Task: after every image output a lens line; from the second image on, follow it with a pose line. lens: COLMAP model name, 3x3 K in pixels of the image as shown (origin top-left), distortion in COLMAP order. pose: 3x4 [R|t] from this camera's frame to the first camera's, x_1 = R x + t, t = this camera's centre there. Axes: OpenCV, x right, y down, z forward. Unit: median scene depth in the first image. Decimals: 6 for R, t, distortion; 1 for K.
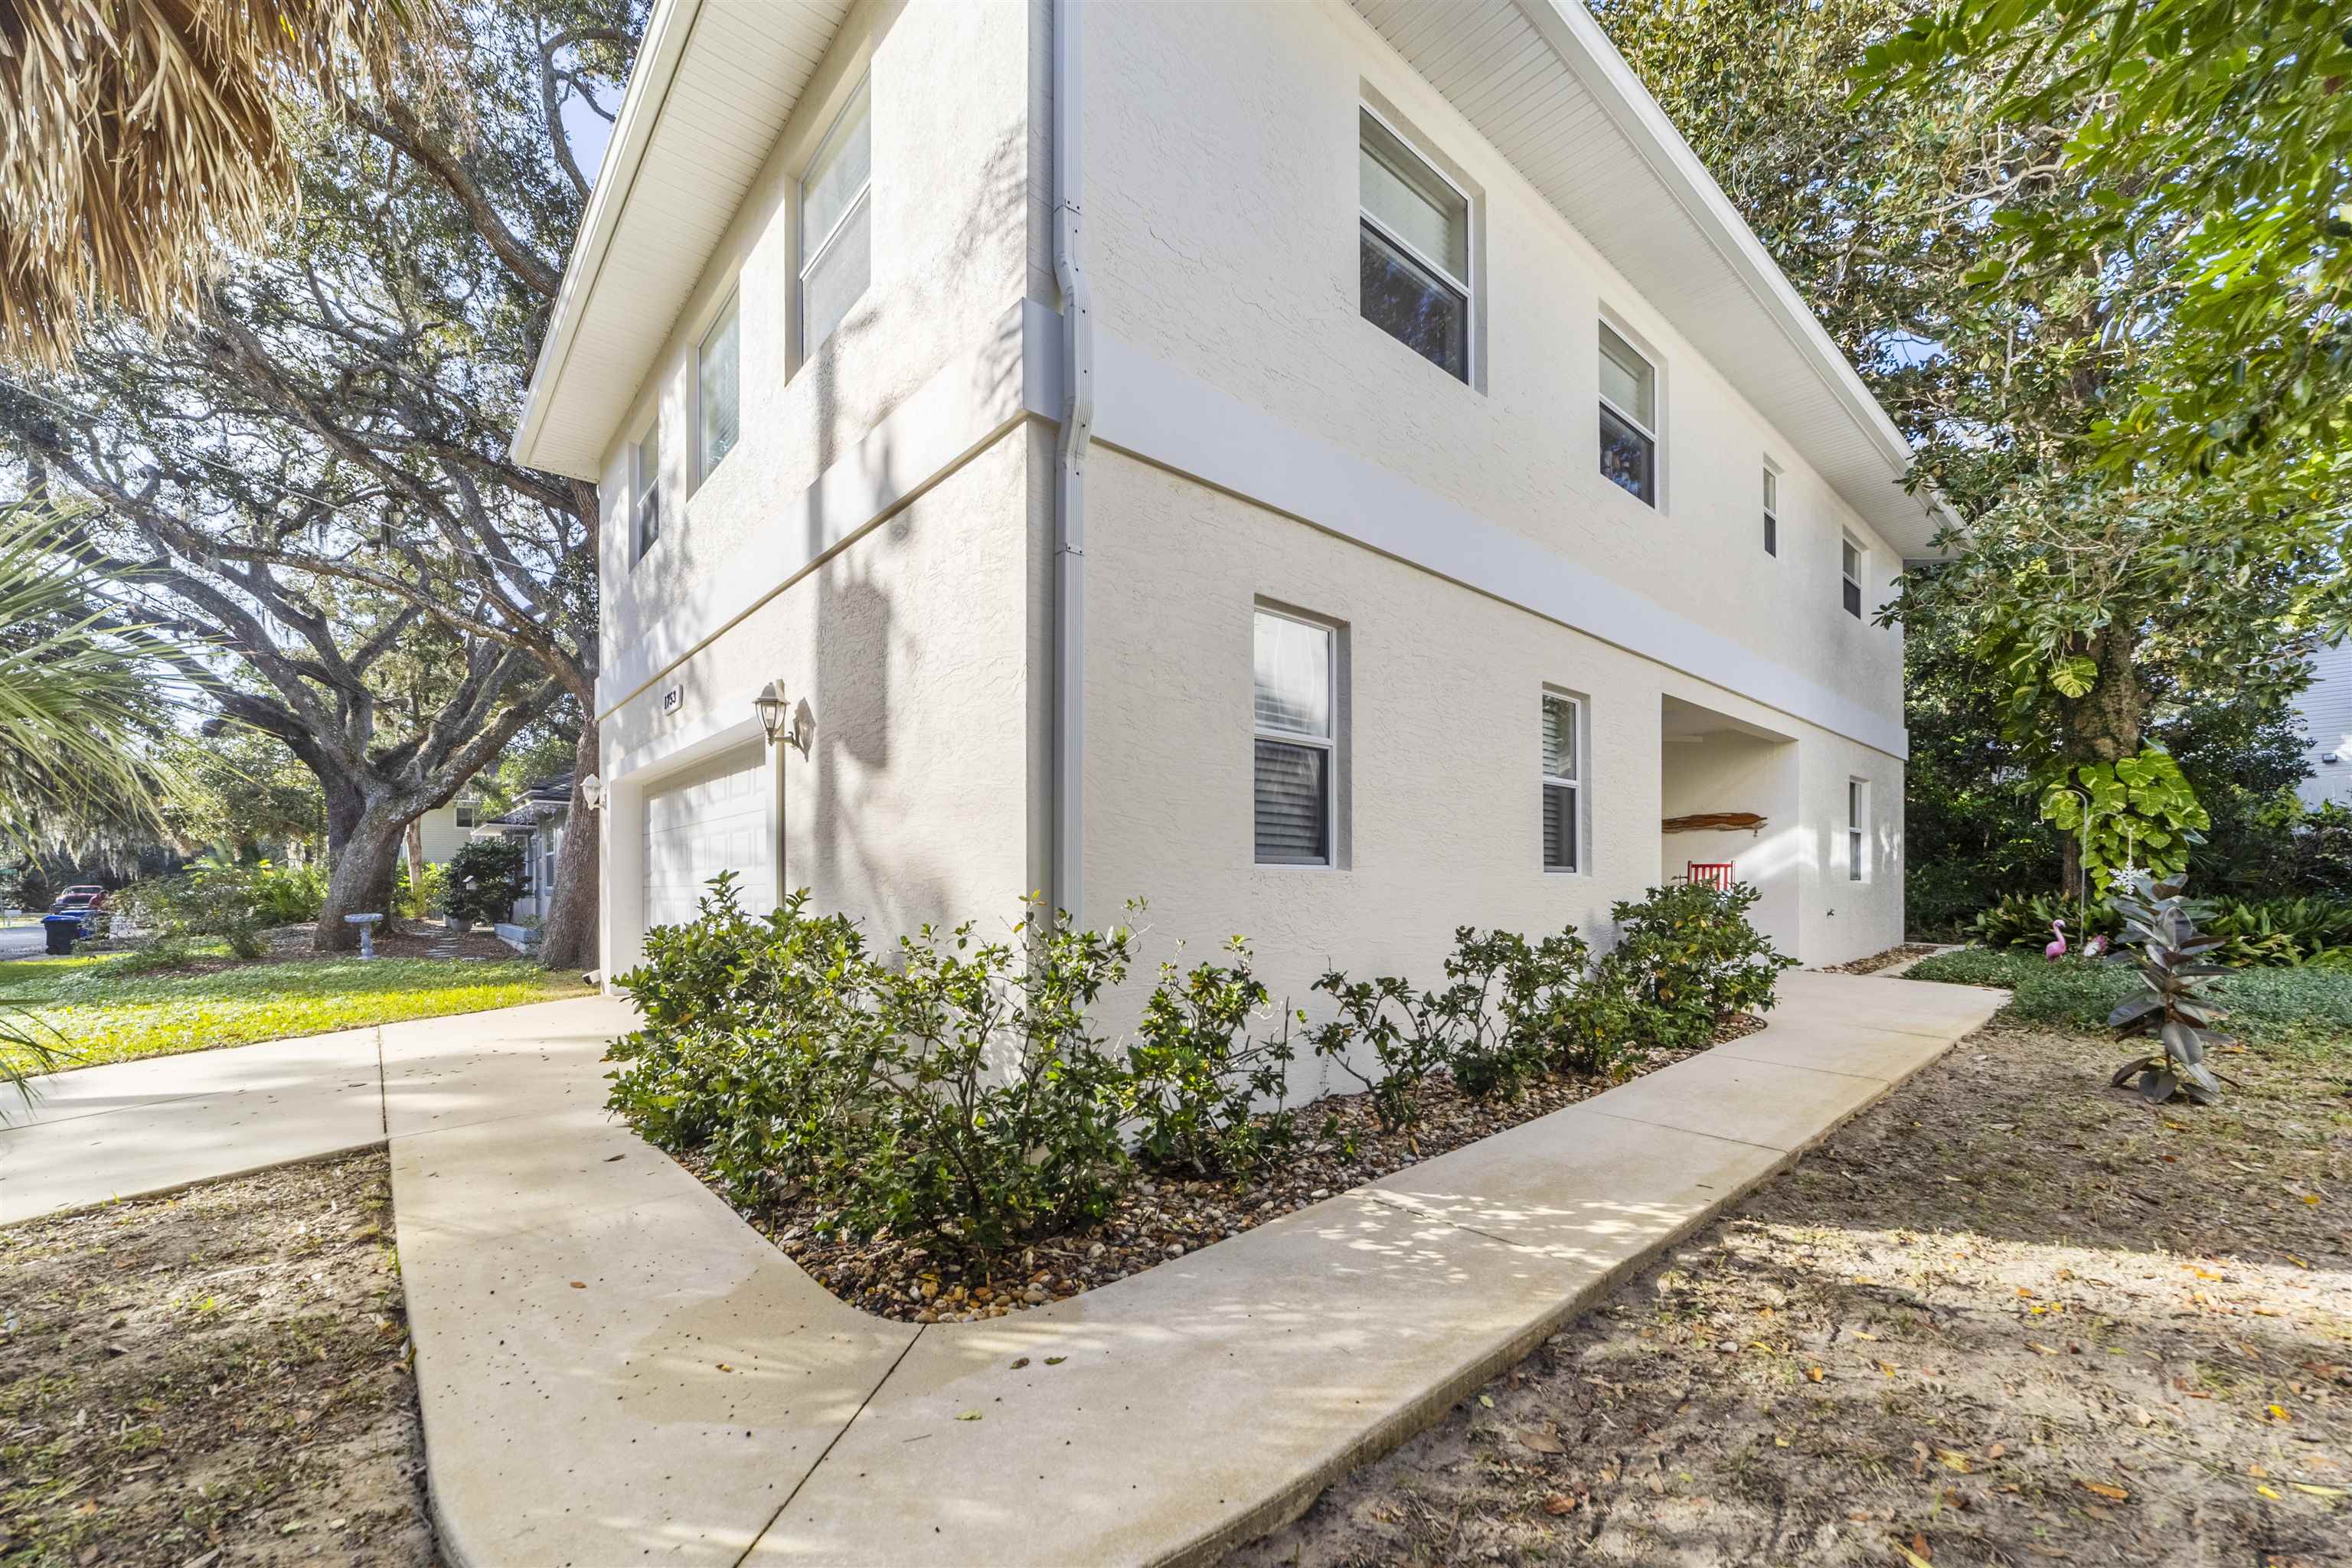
lens RADIAL K [[919.3, 0, 1166.6], [0, 919.3, 863.5], [0, 0, 1]] dist [-0.001196, 0.003608]
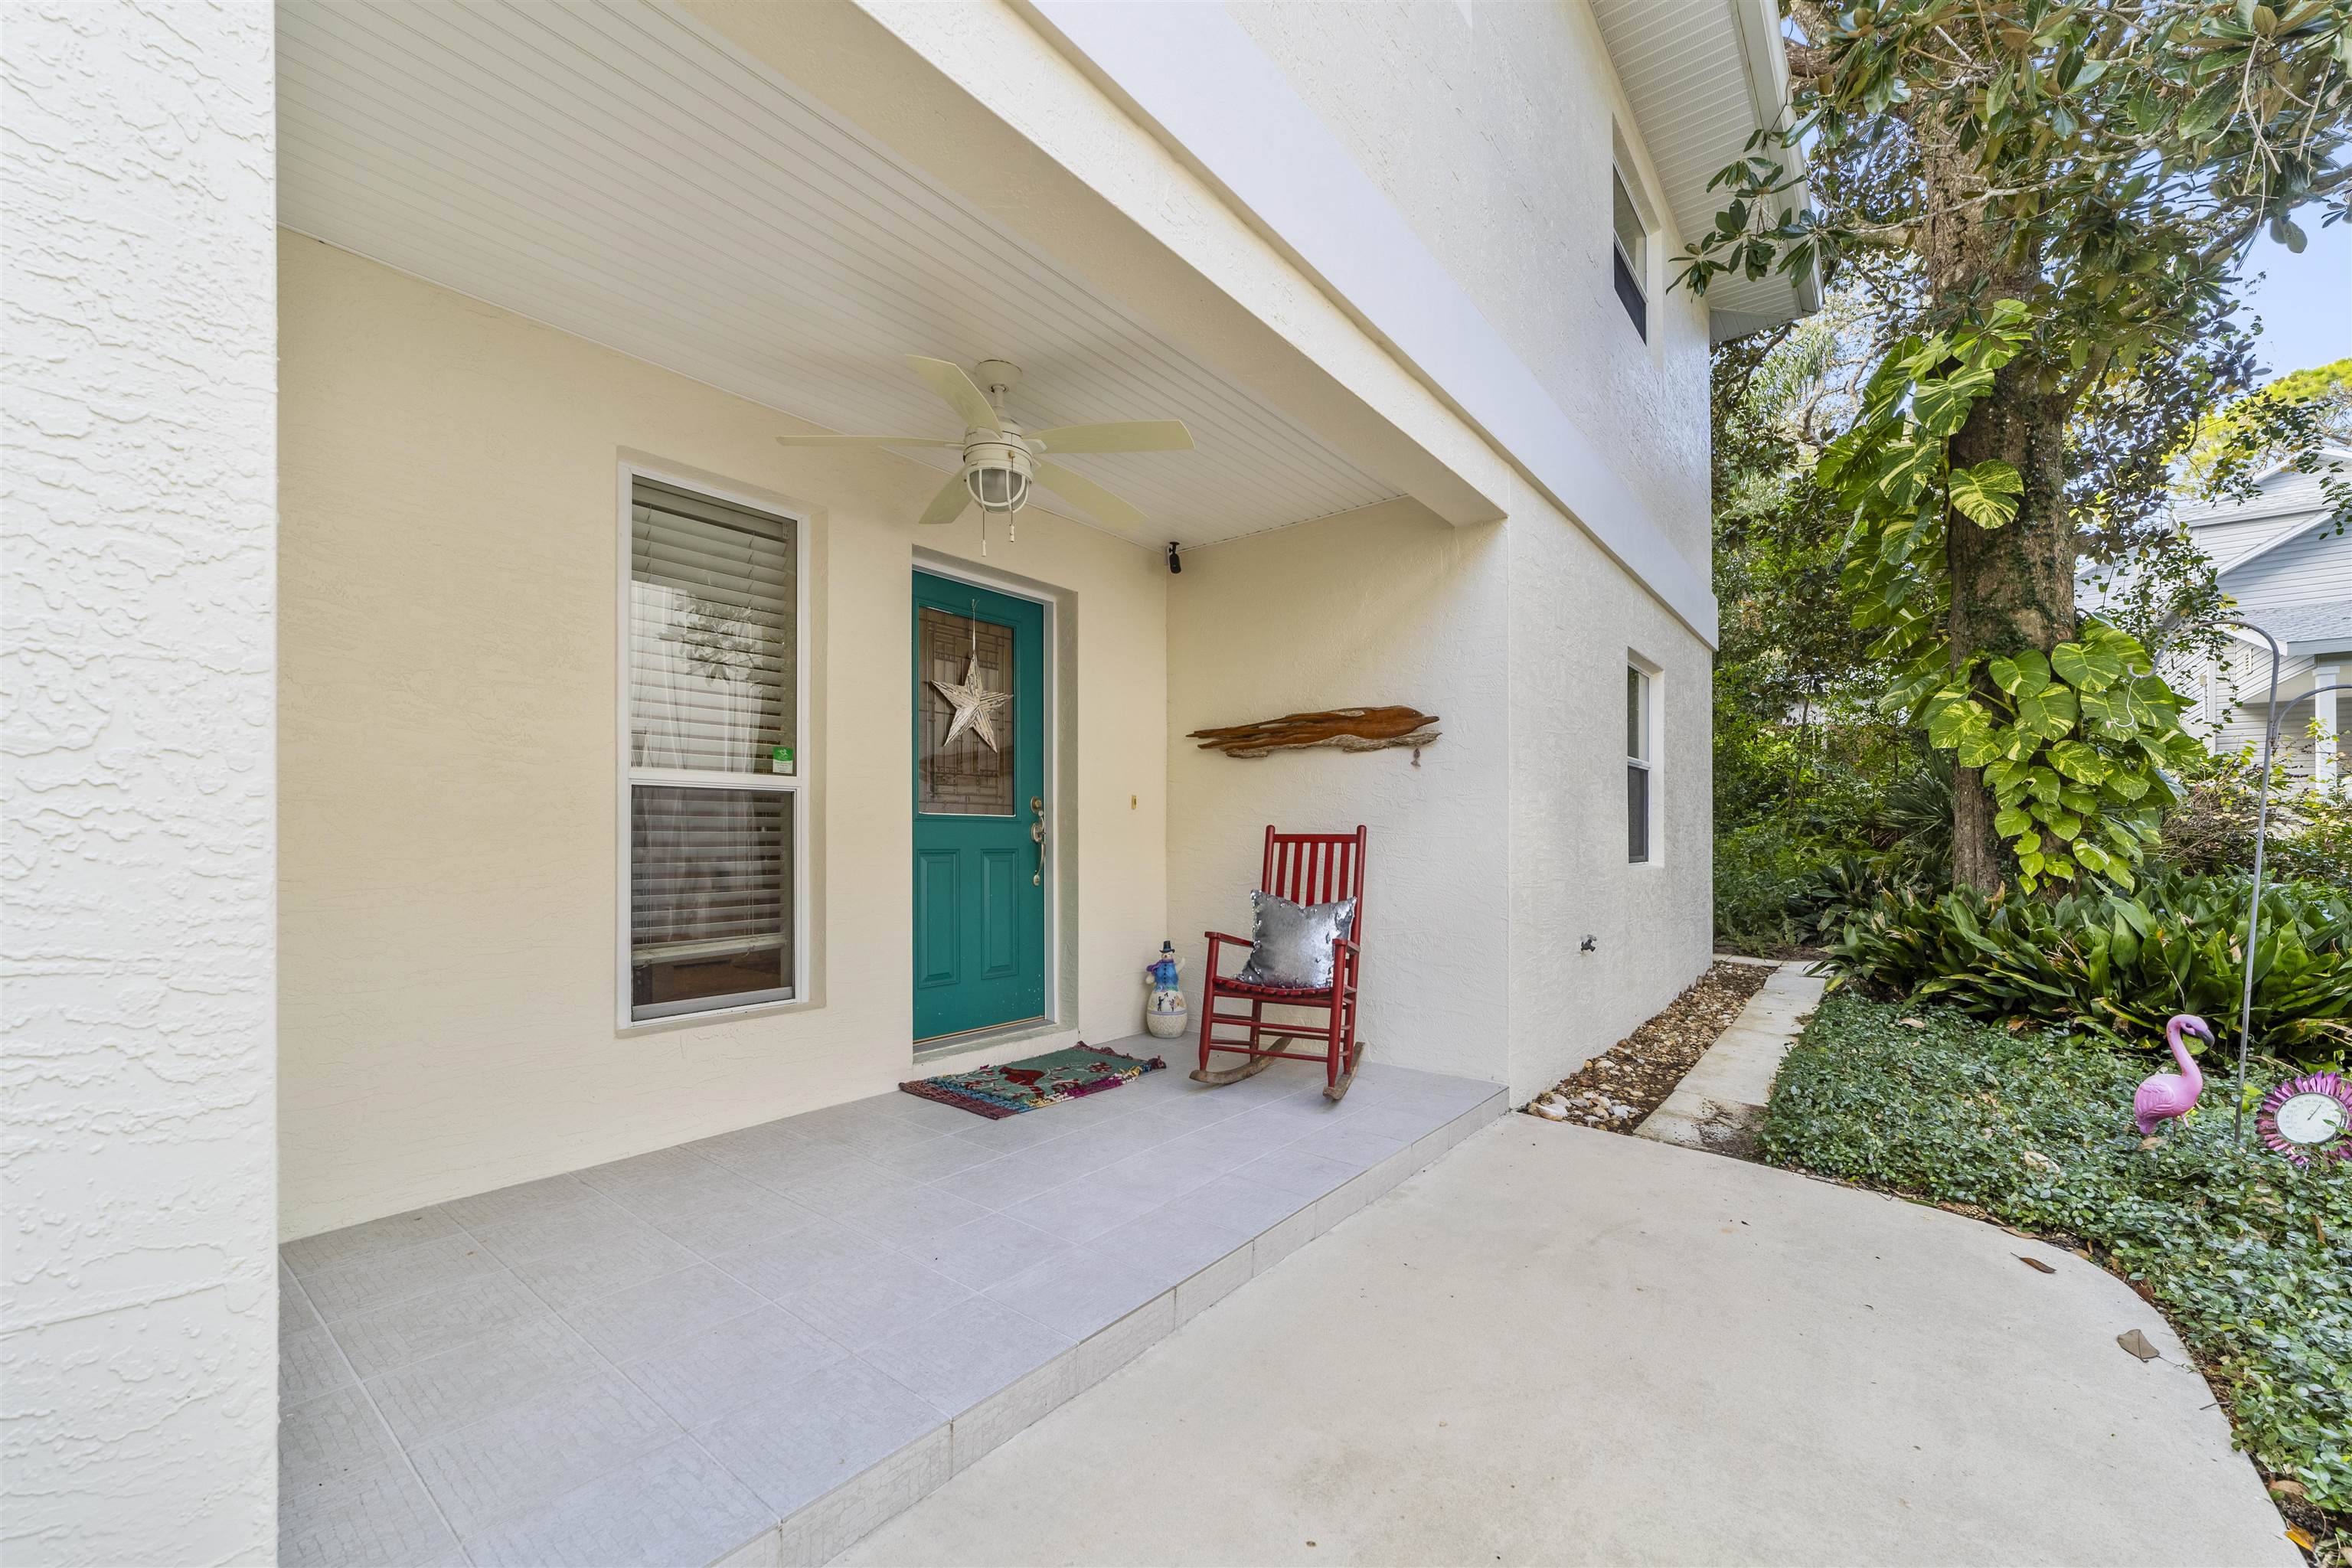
lens RADIAL K [[919.3, 0, 1176.8], [0, 919.3, 804.8], [0, 0, 1]] dist [-0.001196, 0.003608]
pose [[0.984728, 0.005700, 0.174006, 0.404370], [-0.003501, 0.999910, -0.012938, -0.005797], [-0.174064, 0.012131, 0.984660, 0.537160]]
